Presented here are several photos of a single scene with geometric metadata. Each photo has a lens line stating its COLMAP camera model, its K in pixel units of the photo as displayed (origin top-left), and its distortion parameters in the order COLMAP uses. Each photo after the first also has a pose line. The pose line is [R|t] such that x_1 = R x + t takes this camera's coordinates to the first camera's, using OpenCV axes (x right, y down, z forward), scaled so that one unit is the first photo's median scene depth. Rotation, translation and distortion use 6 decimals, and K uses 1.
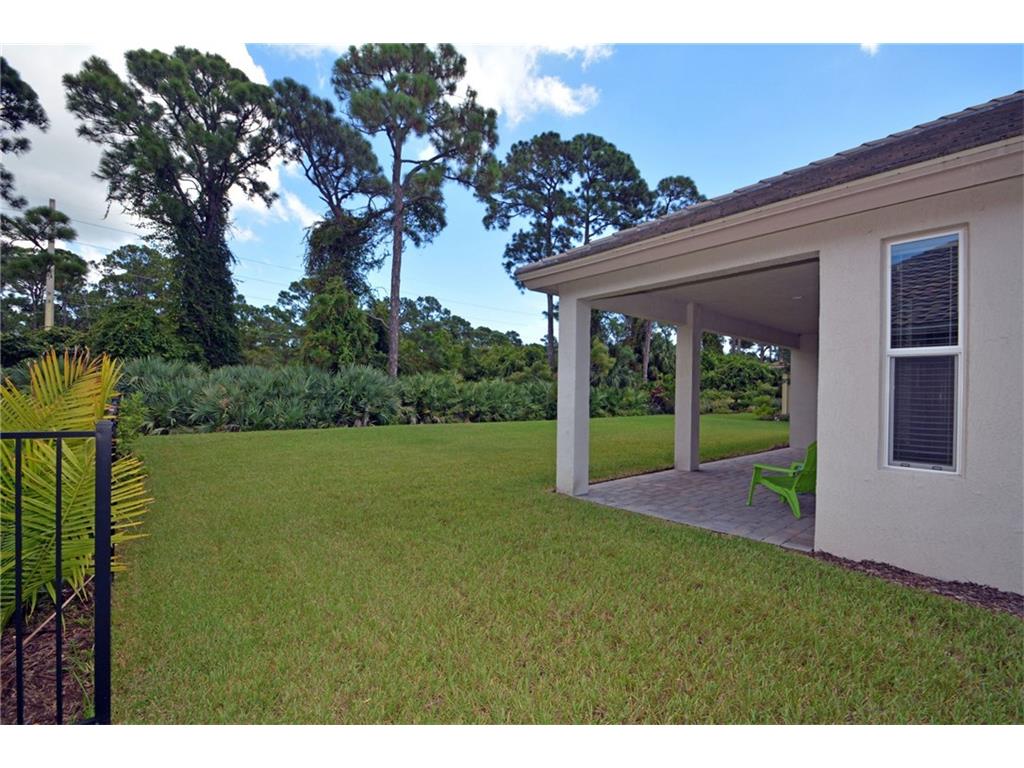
lens RADIAL K [[468.6, 0, 514.4], [0, 468.6, 391.5], [0, 0, 1]] dist [0.022168, -0.026593]
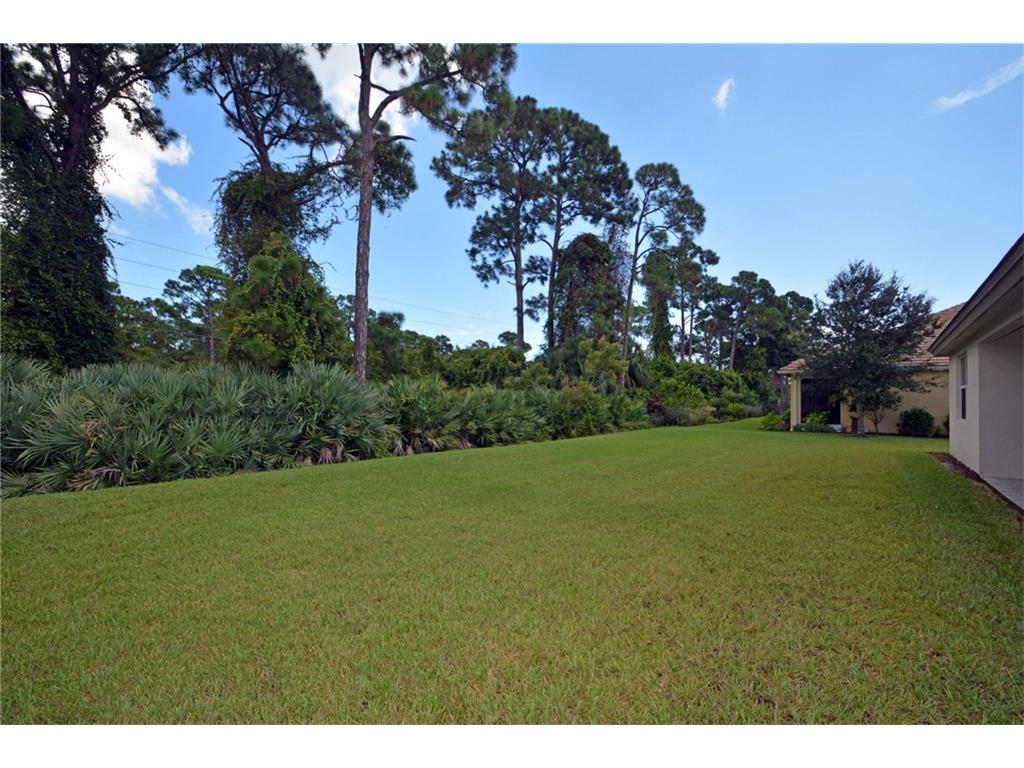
lens RADIAL K [[468.6, 0, 514.4], [0, 468.6, 391.5], [0, 0, 1]] dist [0.022168, -0.026593]
pose [[0.983087, -0.004619, 0.183079, -0.125946], [0.007653, 0.999845, -0.015868, -0.003606], [-0.182977, 0.017001, 0.982970, 0.203952]]
